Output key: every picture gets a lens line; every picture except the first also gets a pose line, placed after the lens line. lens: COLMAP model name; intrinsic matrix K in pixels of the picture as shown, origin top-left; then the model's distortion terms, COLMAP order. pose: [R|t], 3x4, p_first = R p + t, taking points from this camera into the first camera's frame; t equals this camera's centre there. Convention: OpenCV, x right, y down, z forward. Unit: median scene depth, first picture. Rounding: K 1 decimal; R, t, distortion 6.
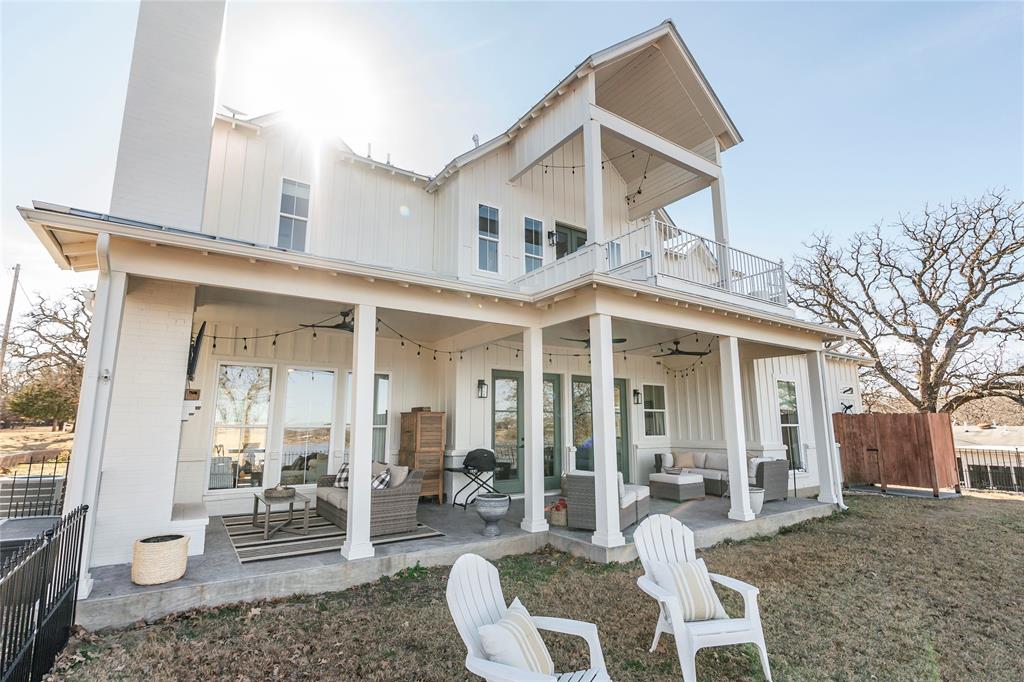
lens RADIAL K [[489.6, 0, 512.0], [0, 489.6, 341.0], [0, 0, 1]] dist [0.001367, 0.000497]
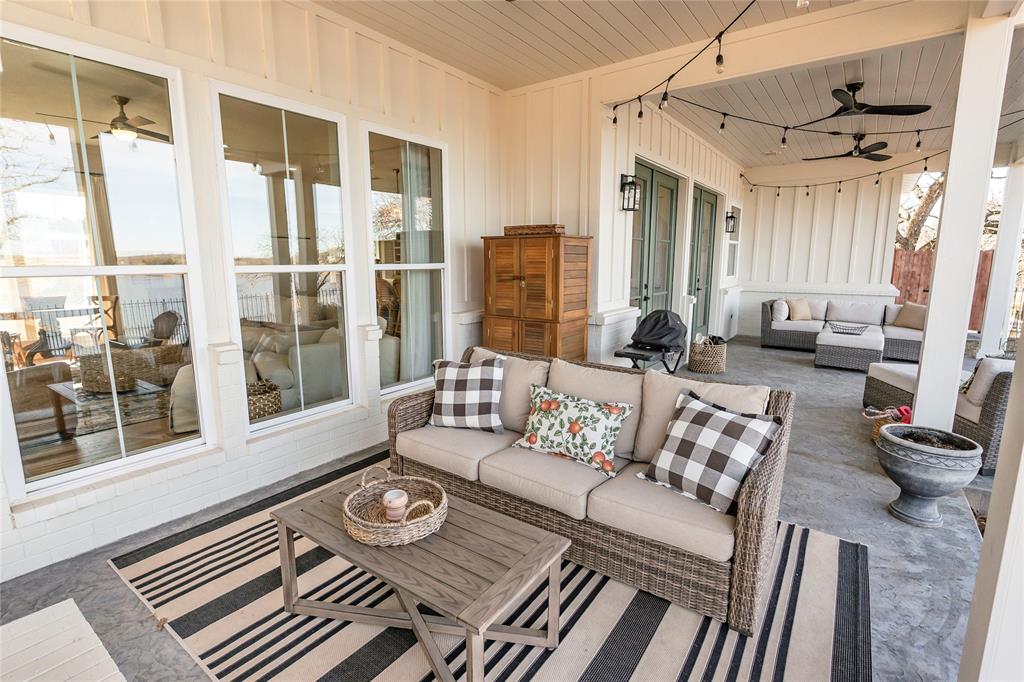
lens RADIAL K [[489.6, 0, 512.0], [0, 489.6, 341.0], [0, 0, 1]] dist [0.001367, 0.000497]
pose [[0.938798, -0.051761, 0.340556, -0.329524], [-0.062646, 0.946503, 0.316555, 0.083856], [-0.338722, -0.318516, 0.885333, 0.502080]]
